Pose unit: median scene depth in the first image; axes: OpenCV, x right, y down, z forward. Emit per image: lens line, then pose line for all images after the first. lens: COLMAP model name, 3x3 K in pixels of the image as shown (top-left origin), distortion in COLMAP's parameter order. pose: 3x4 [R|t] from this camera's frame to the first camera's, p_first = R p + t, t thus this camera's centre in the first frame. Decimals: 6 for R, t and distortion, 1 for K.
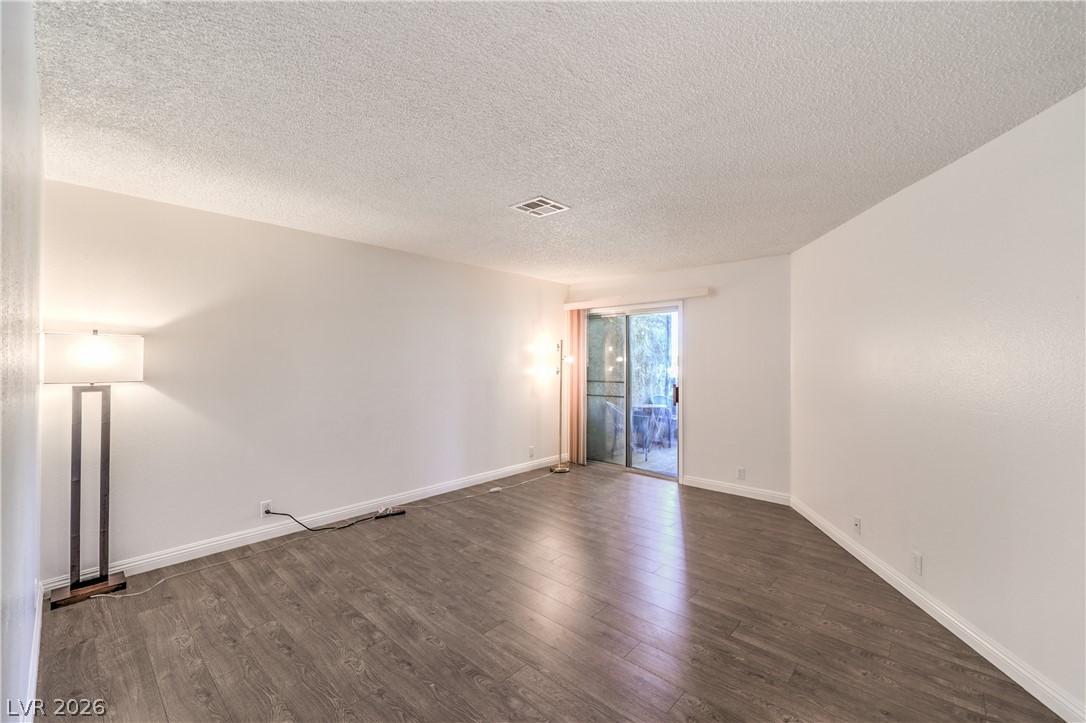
lens RADIAL K [[439.2, 0, 543.0], [0, 439.2, 361.5], [0, 0, 1]] dist [-0.000280, -0.000047]
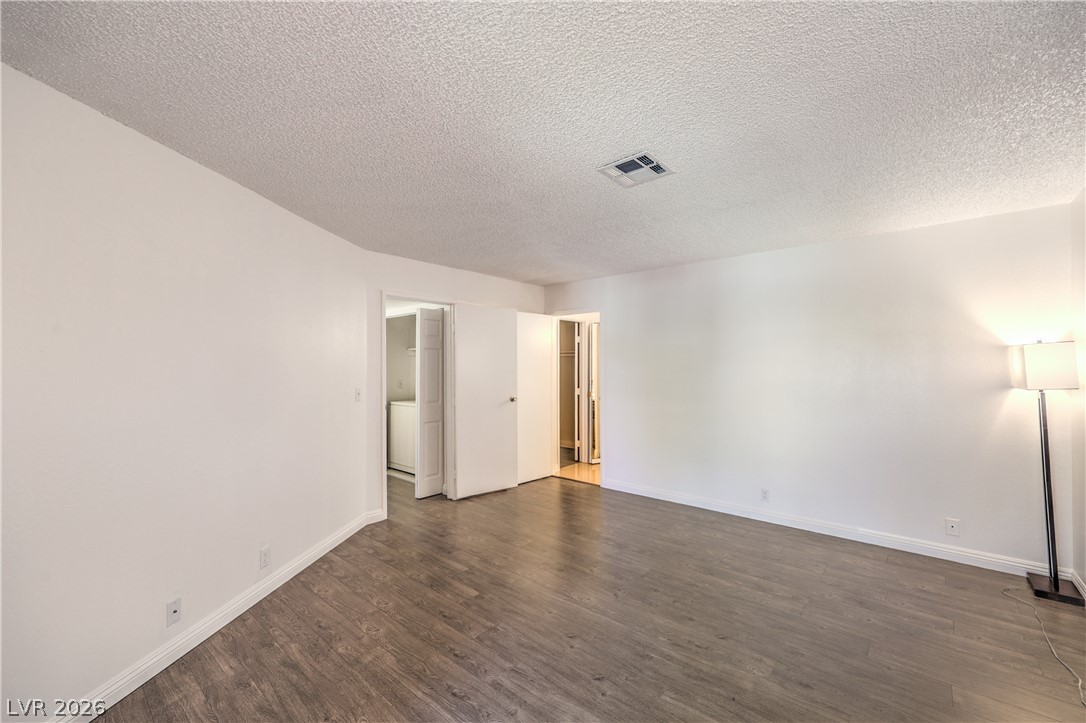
lens RADIAL K [[439.2, 0, 543.0], [0, 439.2, 361.5], [0, 0, 1]] dist [-0.000280, -0.000047]
pose [[-0.999540, -0.001146, -0.030294, 0.177085], [-0.000839, 0.999948, -0.010154, -0.004347], [0.030304, -0.010124, -0.999489, 1.750205]]
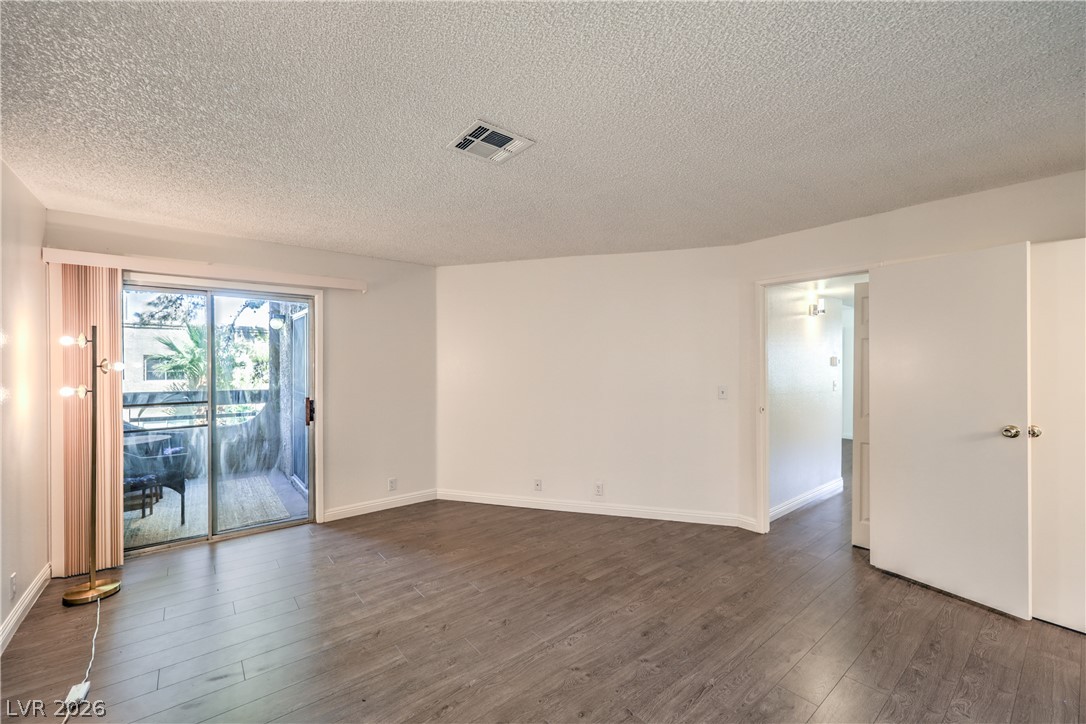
lens RADIAL K [[441.7, 0, 543.0], [0, 441.7, 362.0], [0, 0, 1]] dist [-0.004749, -0.000171]
pose [[0.146019, 0.003773, 0.989275, -0.675673], [0.005333, 0.999975, -0.004600, -0.006037], [-0.989267, 0.005947, 0.145995, 0.805507]]
